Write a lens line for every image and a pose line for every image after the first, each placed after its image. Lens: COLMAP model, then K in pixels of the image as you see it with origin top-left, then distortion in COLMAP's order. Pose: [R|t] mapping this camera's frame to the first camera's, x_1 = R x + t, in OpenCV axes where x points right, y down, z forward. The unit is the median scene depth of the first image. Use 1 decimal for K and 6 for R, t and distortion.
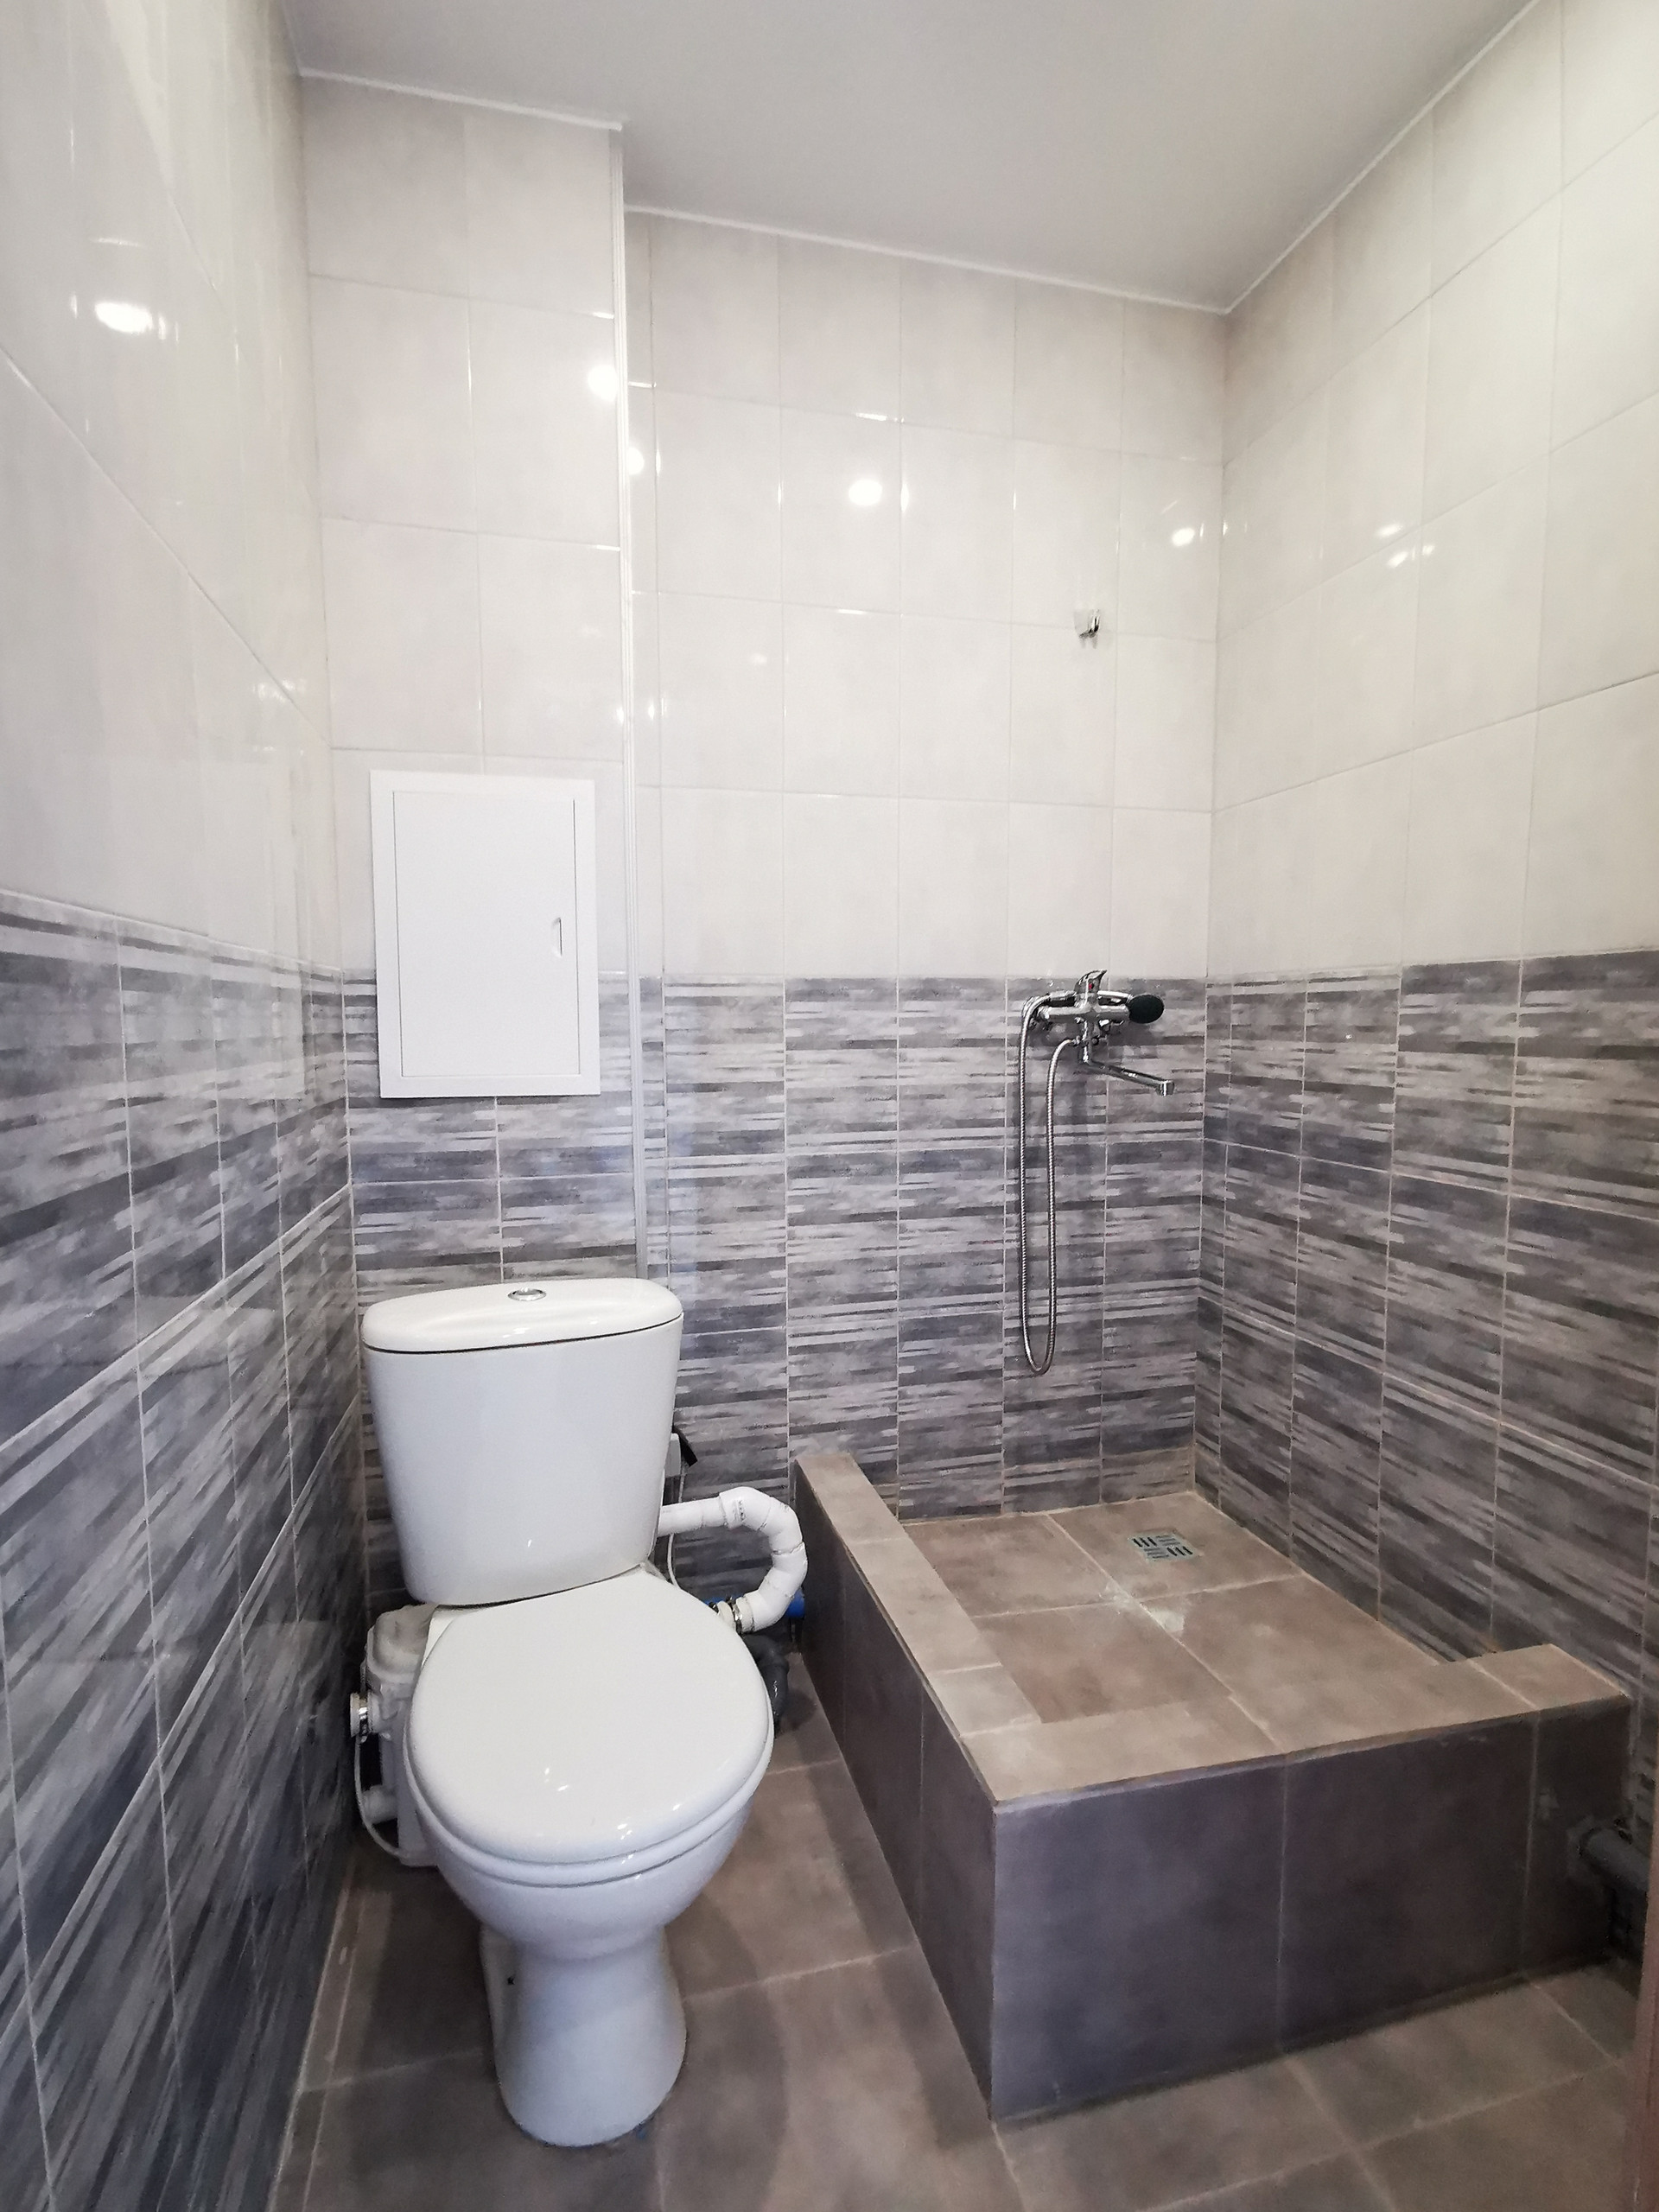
lens RADIAL K [[1020.4, 0, 826.9], [0, 1020.4, 1106.9], [0, 0, 1]] dist [0.001448, 0.008889]
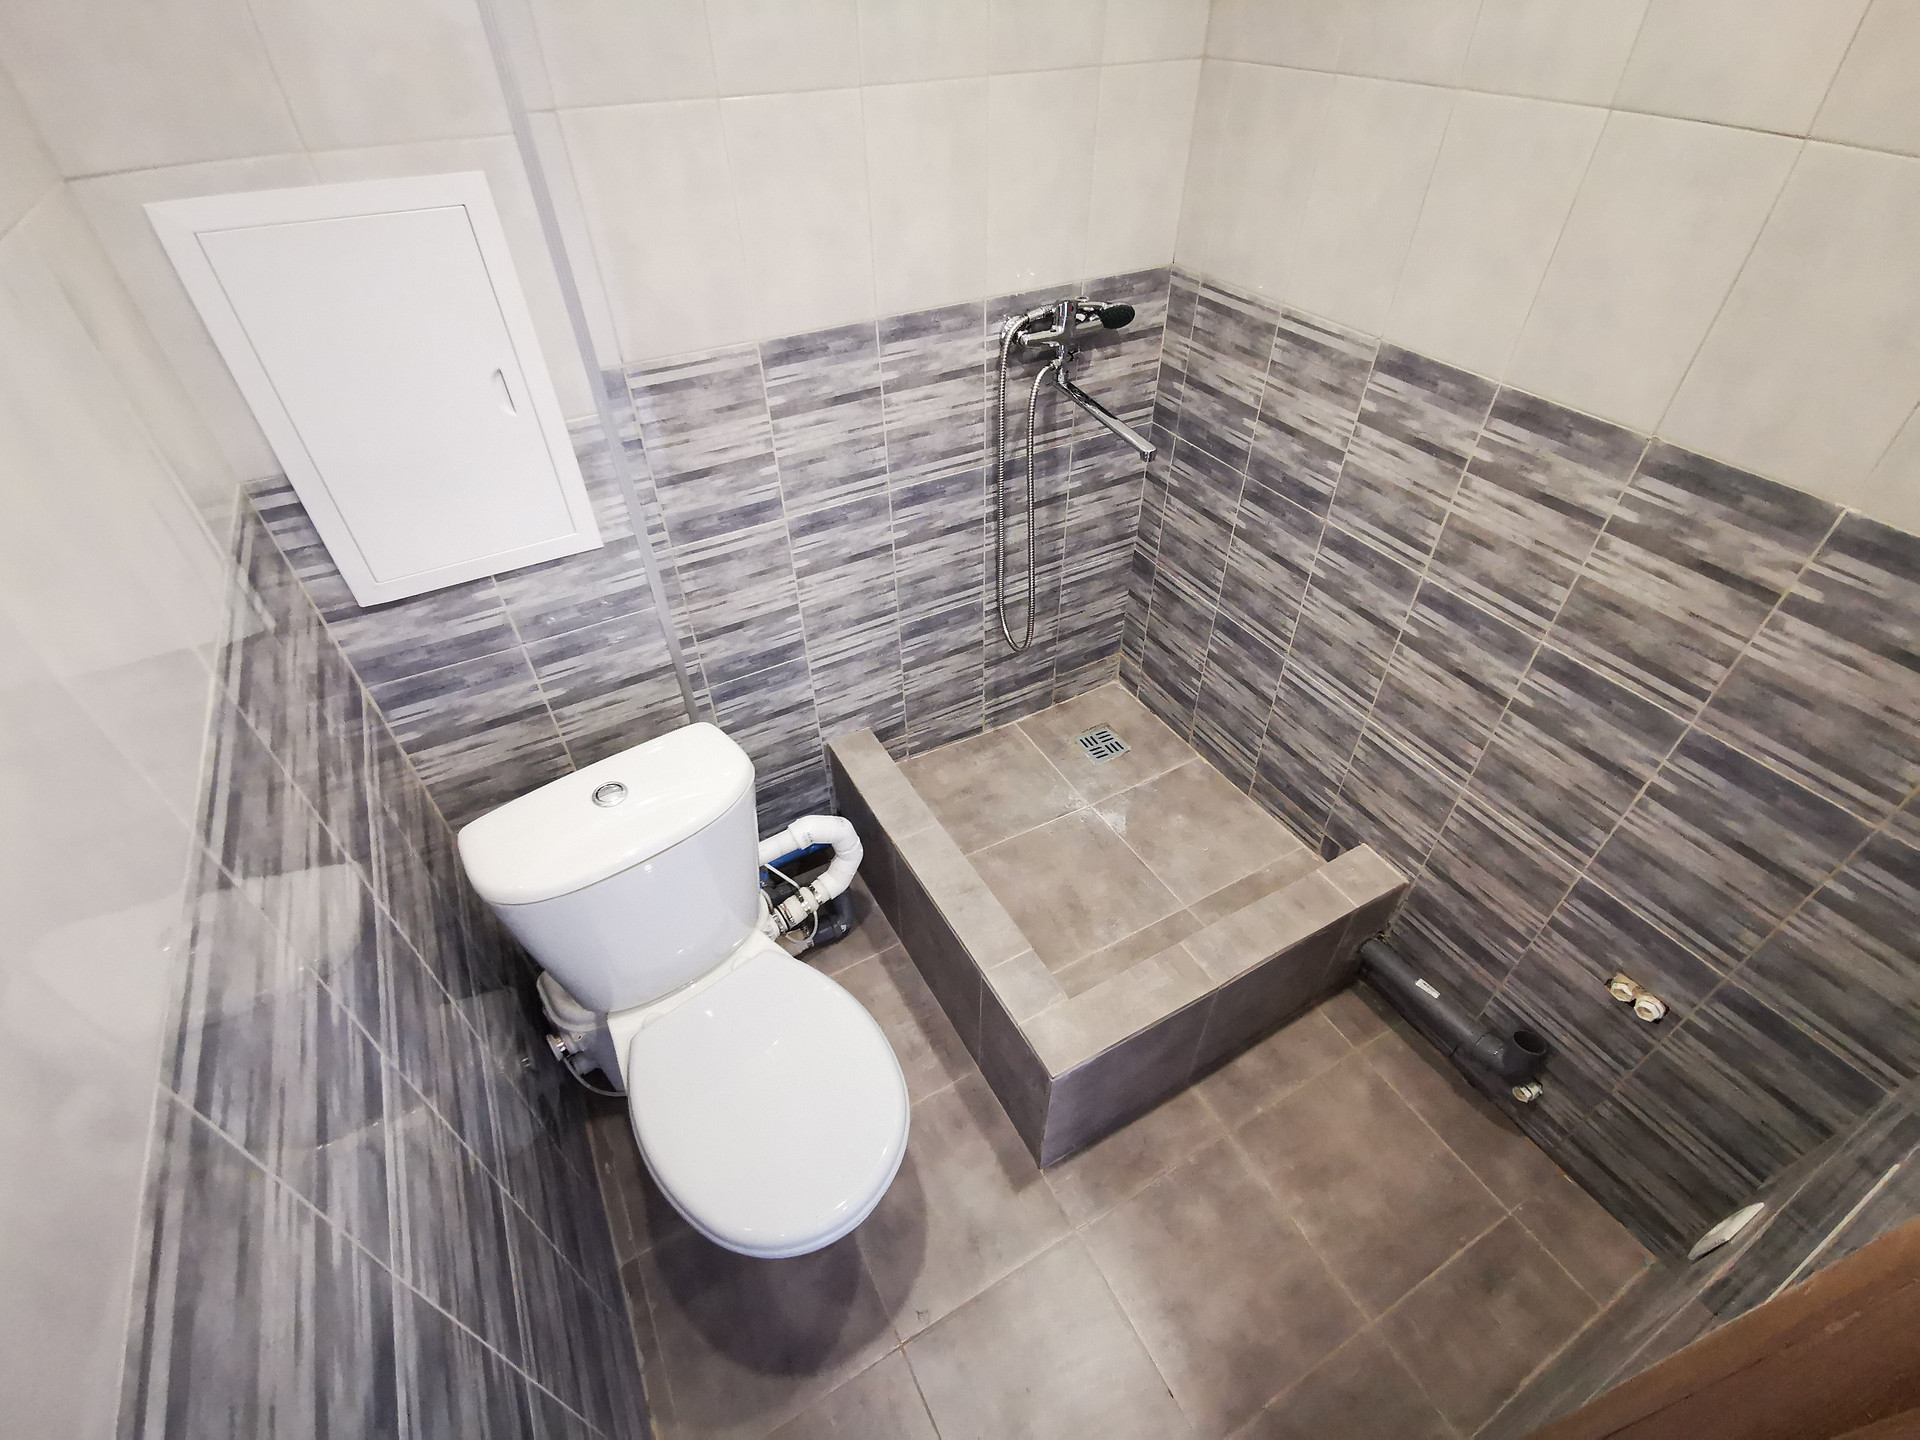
lens RADIAL K [[845.8, 0, 960.0], [0, 845.8, 720.0], [0, 0, 1]] dist [-0.022127, 0.044002]
pose [[0.969068, -0.168575, 0.180247, -0.056423], [0.037147, 0.821671, 0.568750, -0.258325], [-0.243981, -0.544462, 0.802517, 0.163188]]
